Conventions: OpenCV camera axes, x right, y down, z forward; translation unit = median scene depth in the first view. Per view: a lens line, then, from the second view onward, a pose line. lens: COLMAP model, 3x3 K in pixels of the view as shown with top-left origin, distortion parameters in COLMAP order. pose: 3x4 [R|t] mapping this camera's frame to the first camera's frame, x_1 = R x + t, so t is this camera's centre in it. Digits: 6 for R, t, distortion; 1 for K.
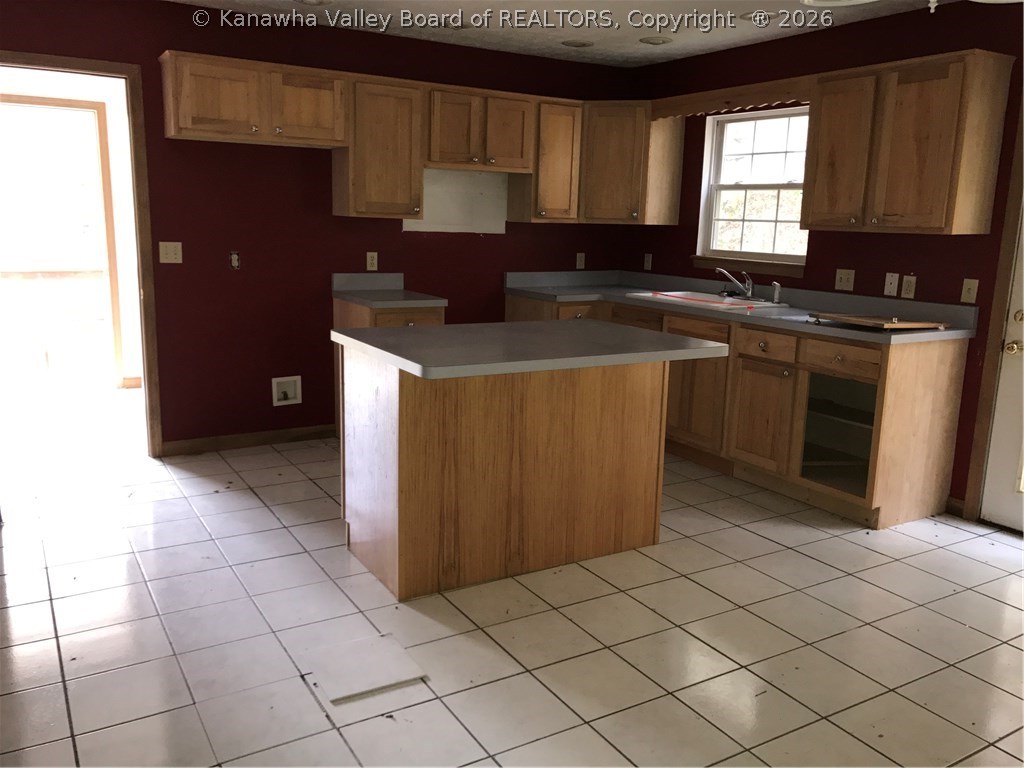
lens RADIAL K [[836.1, 0, 511.9], [0, 836.1, 367.7], [0, 0, 1]] dist [0.052653, -0.001155]
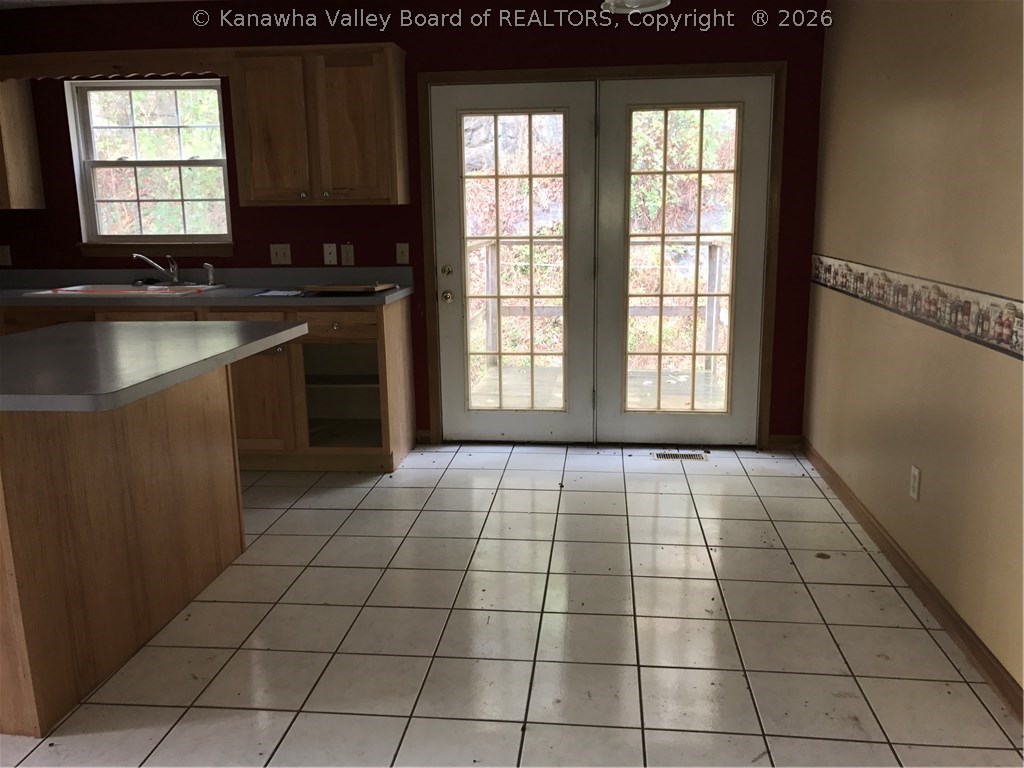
lens RADIAL K [[834.8, 0, 512.0], [0, 834.8, 384.0], [0, 0, 1]] dist [0.003428, 0.005288]
pose [[0.608511, -0.197122, 0.768672, -0.257915], [0.170234, 0.978531, 0.116175, -0.020400], [-0.775070, 0.060160, 0.629004, 0.154440]]
